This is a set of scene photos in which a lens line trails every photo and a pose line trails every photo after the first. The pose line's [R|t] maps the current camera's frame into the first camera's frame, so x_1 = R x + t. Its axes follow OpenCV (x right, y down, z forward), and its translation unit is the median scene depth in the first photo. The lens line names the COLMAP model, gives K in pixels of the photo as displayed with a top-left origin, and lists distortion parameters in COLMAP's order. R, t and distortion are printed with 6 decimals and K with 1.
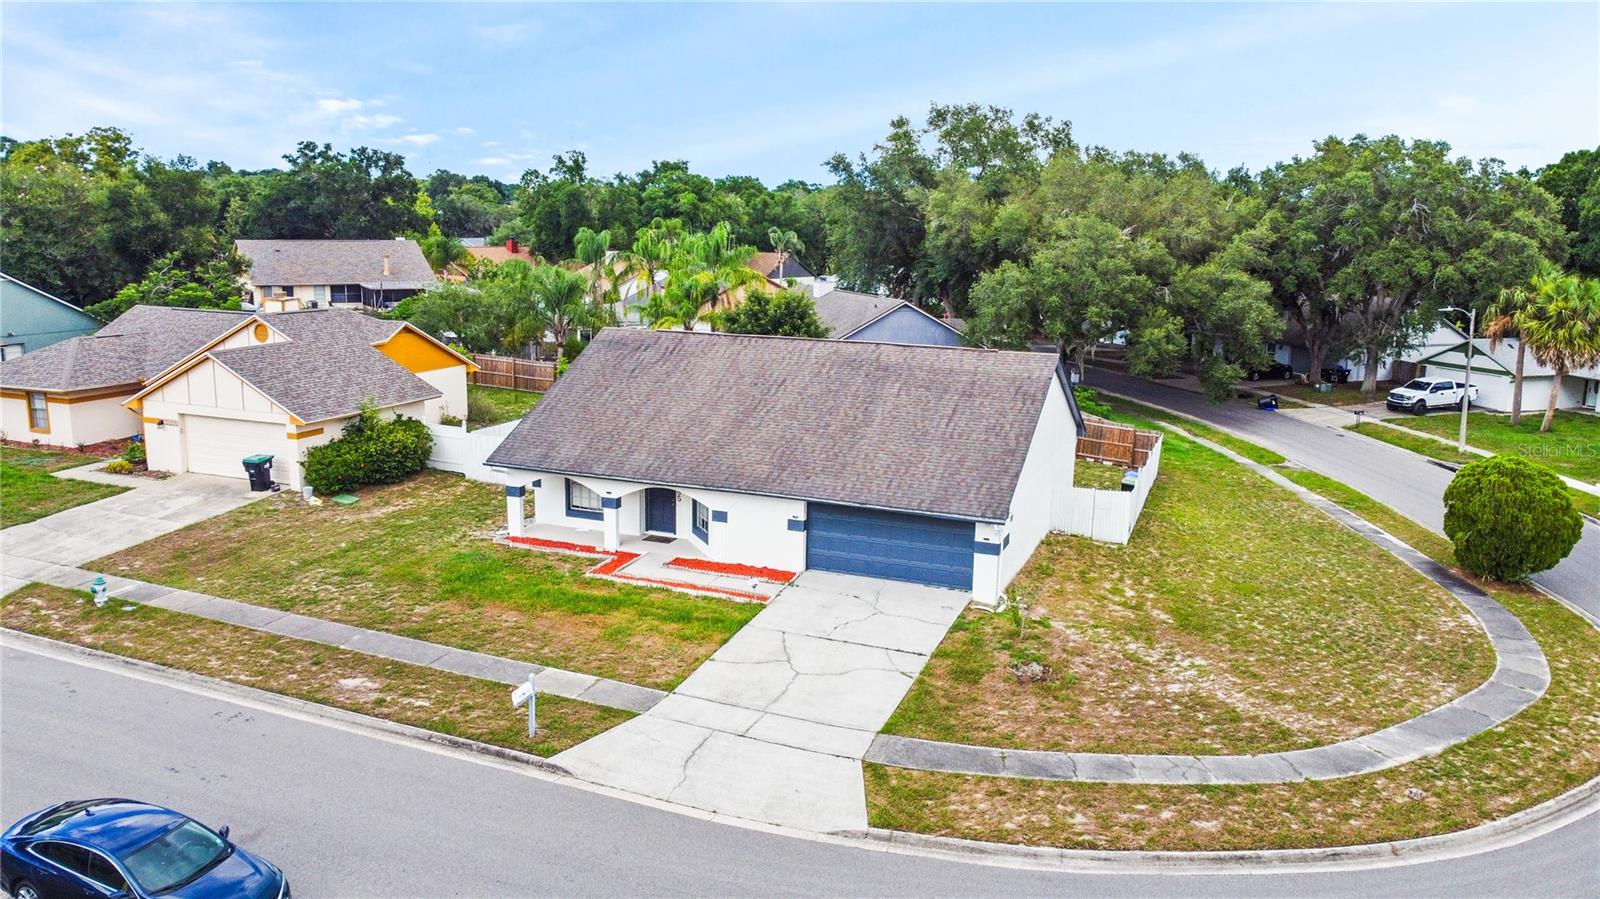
lens RADIAL K [[1249.8, 0, 800.0], [0, 1249.8, 449.5], [0, 0, 1]] dist [0.004620, -0.004438]
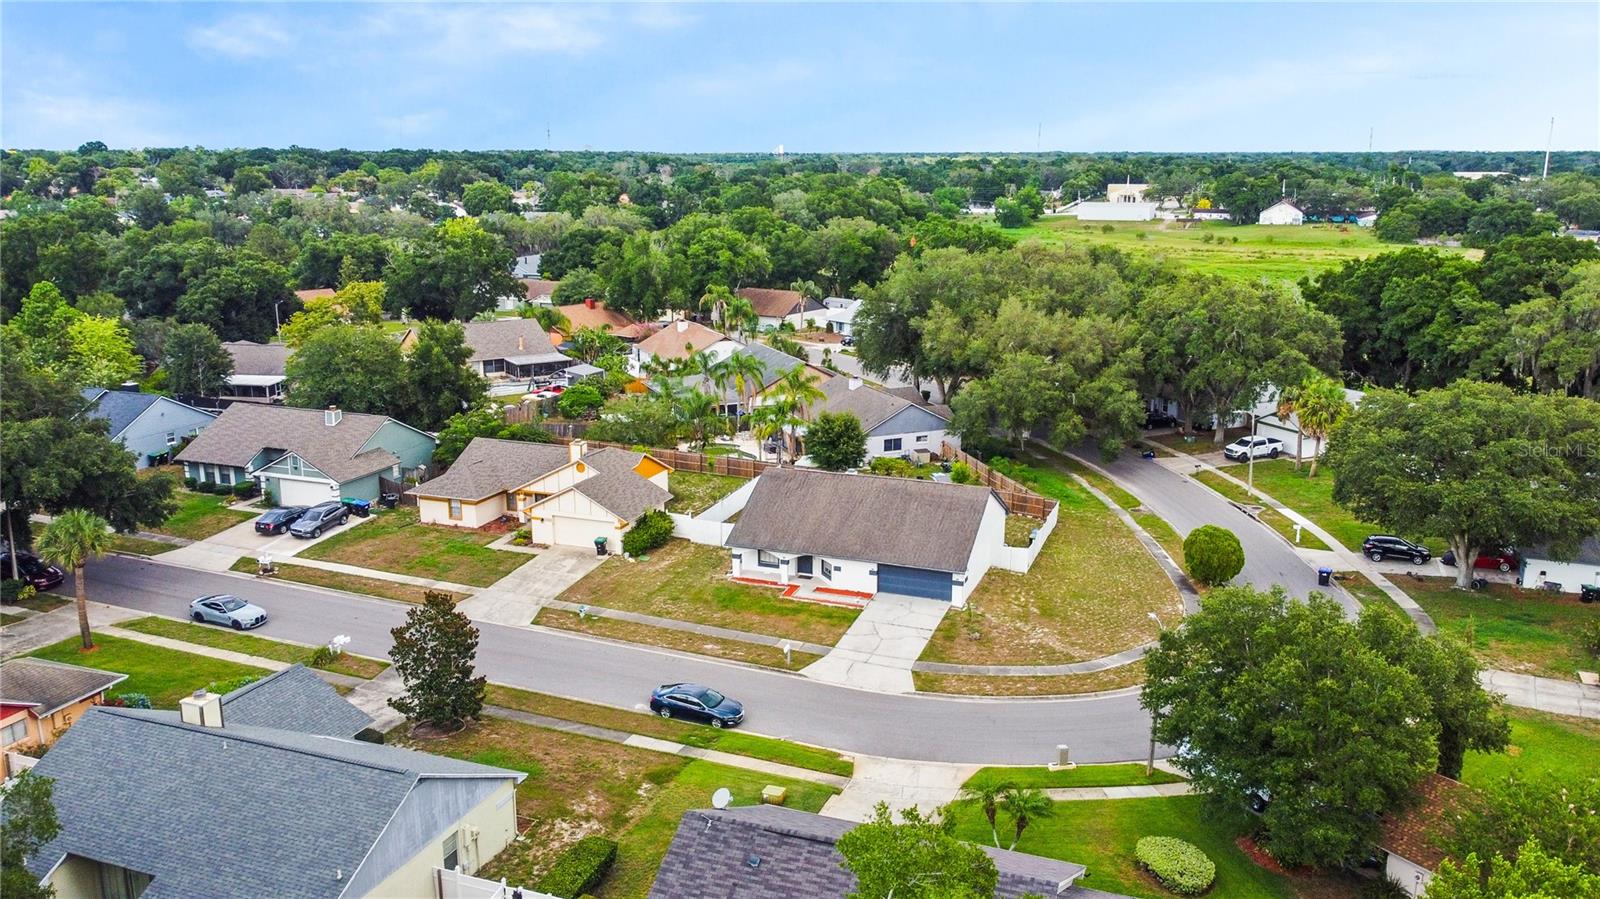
lens RADIAL K [[1341.6, 0, 800.0], [0, 1341.6, 449.5], [0, 0, 1]] dist [-0.001081, -0.001403]
pose [[0.999681, -0.021170, 0.013741, -0.164076], [0.020603, 0.998982, 0.040121, -0.262150], [-0.014576, -0.039826, 0.999100, -1.405100]]
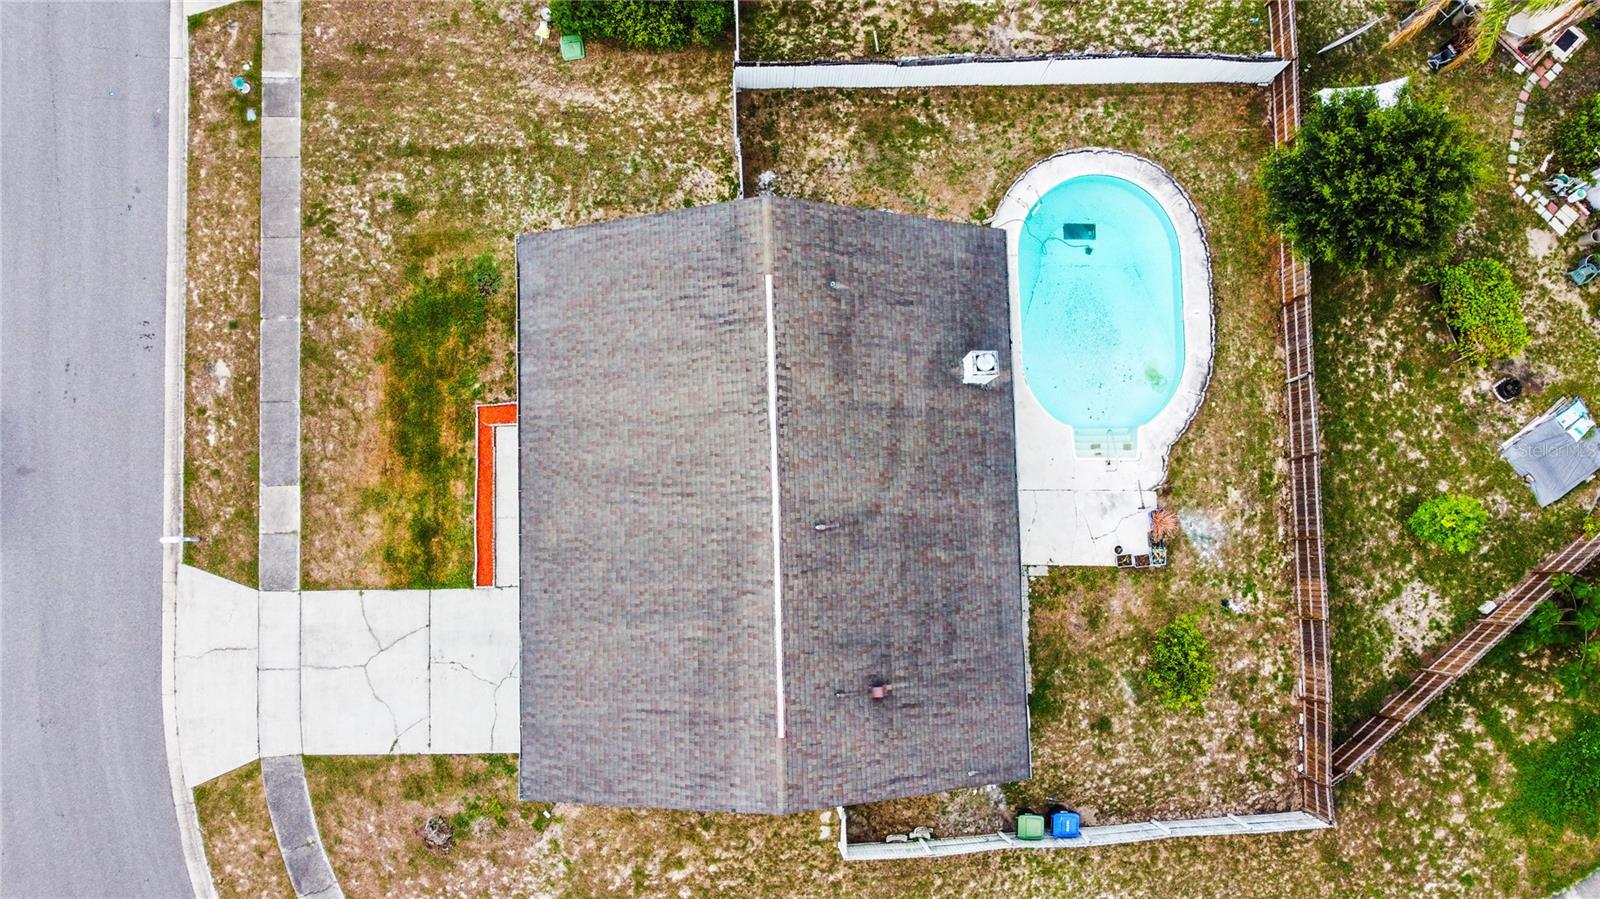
lens RADIAL K [[1249.8, 0, 800.0], [0, 1249.8, 449.5], [0, 0, 1]] dist [0.004620, -0.004438]
pose [[0.391581, 0.915346, -0.093845, 0.076327], [-0.193893, 0.181783, 0.964033, -1.001712], [0.899483, -0.359301, 0.248662, 0.977177]]
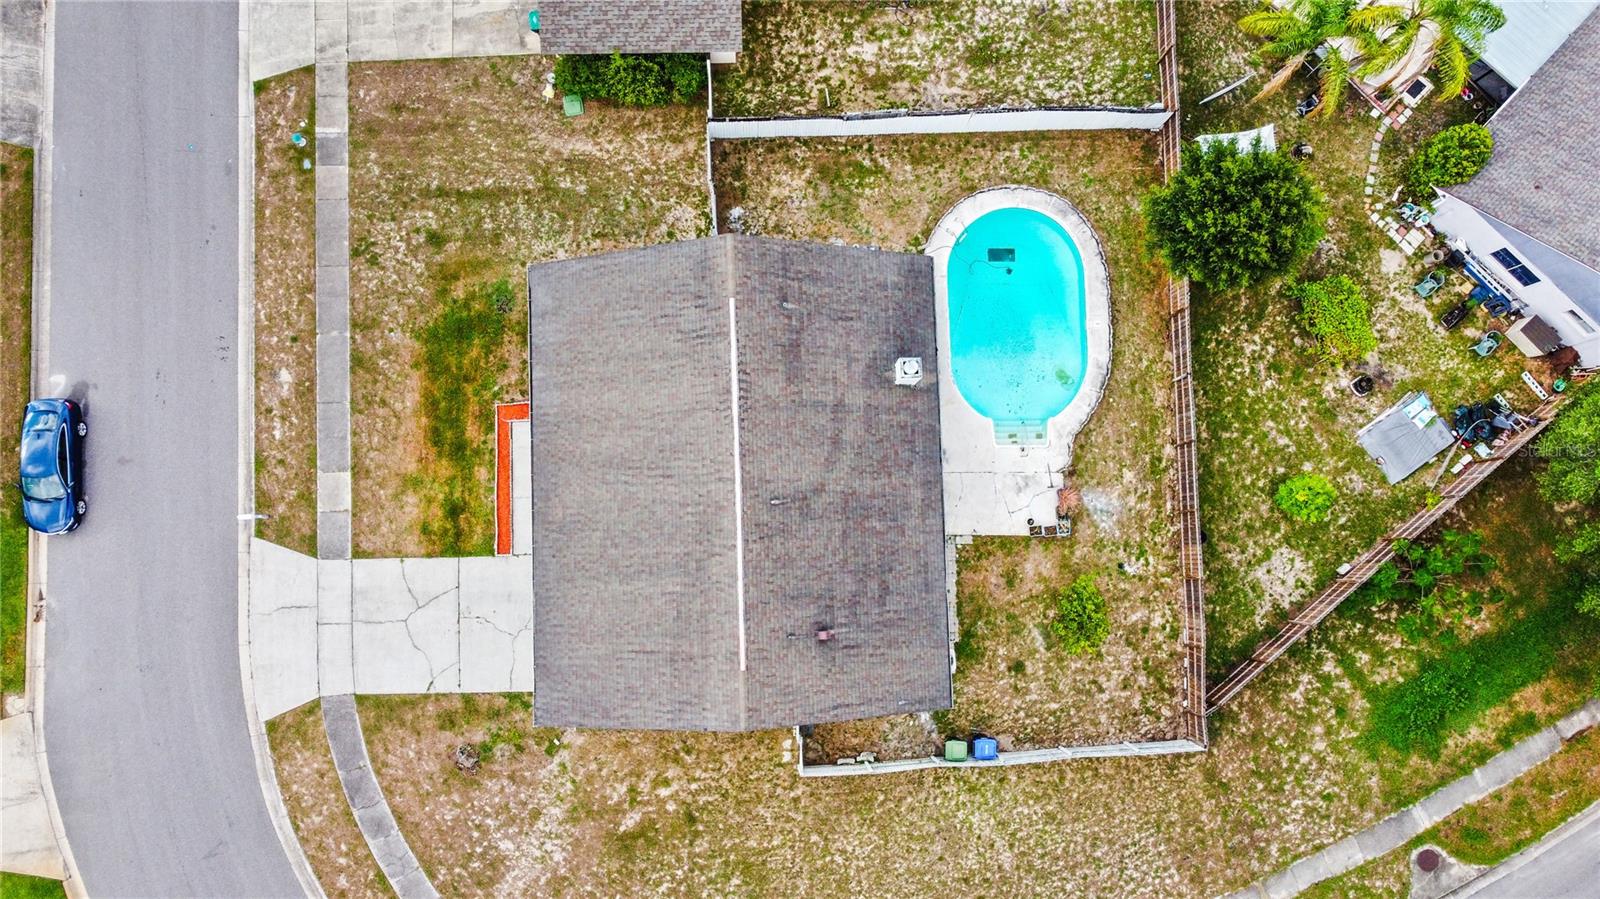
lens RADIAL K [[1249.8, 0, 800.0], [0, 1249.8, 449.5], [0, 0, 1]] dist [0.004620, -0.004438]
pose [[0.396056, 0.913516, -0.092882, 0.120324], [-0.183310, 0.177778, 0.966847, -1.225181], [0.899743, -0.365900, 0.237867, 0.965978]]
